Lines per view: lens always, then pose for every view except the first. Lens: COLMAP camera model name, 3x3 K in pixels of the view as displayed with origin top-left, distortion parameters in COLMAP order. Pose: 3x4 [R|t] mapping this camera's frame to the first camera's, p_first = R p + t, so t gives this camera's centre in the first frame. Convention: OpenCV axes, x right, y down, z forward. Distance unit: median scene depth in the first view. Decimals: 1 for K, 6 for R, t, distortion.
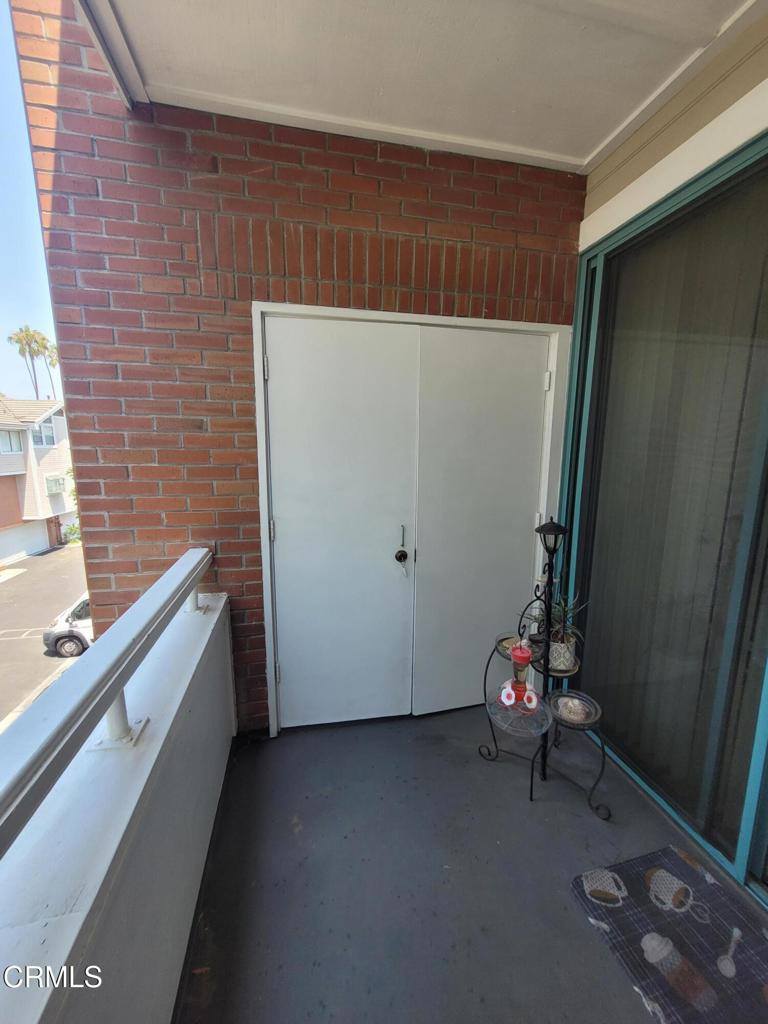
lens RADIAL K [[400.9, 0, 381.5], [0, 400.9, 512.5], [0, 0, 1]] dist [-0.000252, 0.000733]
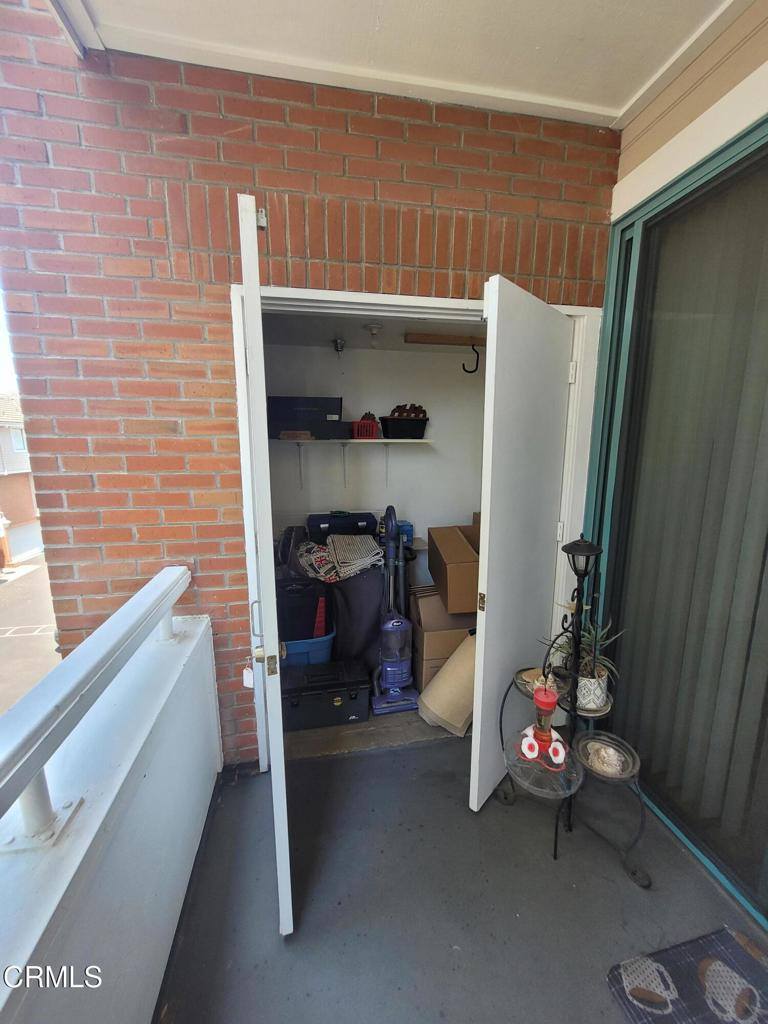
lens RADIAL K [[400.9, 0, 379.0], [0, 400.9, 509.6], [0, 0, 1]] dist [-0.000252, 0.000733]
pose [[0.999450, -0.001702, -0.033113, 0.025516], [0.001917, 0.999977, 0.006475, -0.044365], [0.033101, -0.006535, 0.999431, 0.139262]]
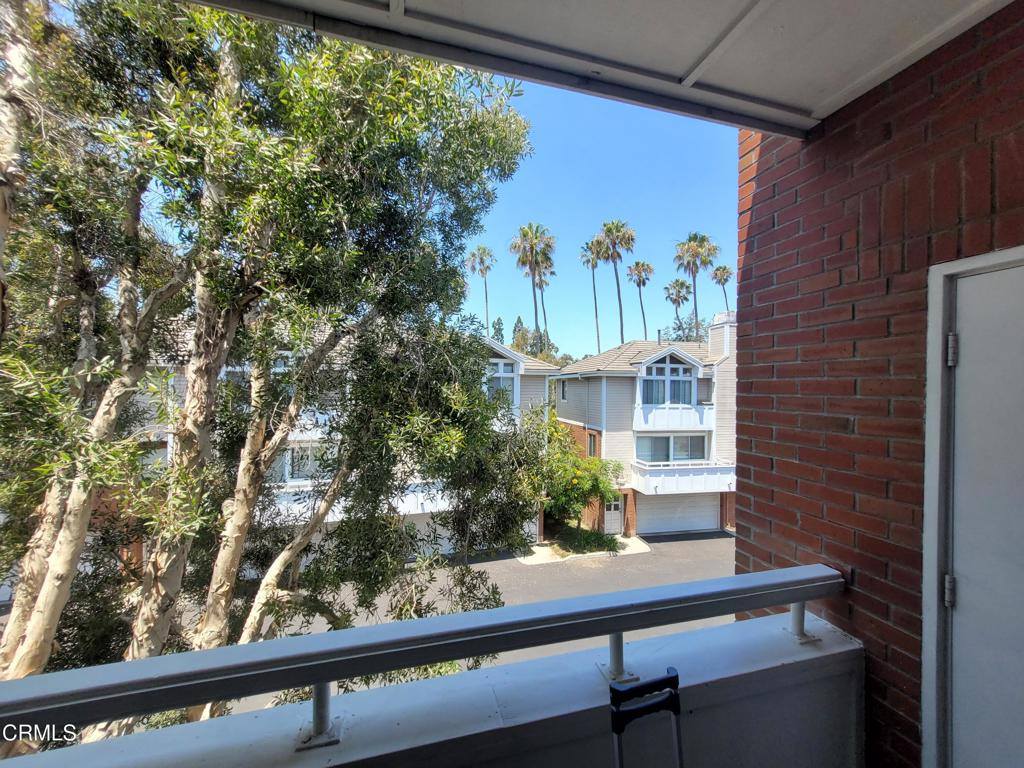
lens RADIAL K [[400.9, 0, 514.0], [0, 400.9, 389.9], [0, 0, 1]] dist [-0.000252, 0.000733]
pose [[0.074002, -0.001764, -0.997257, 0.355414], [-0.179589, 0.983626, -0.015067, -0.154302], [0.980954, 0.180212, 0.072474, 0.233984]]
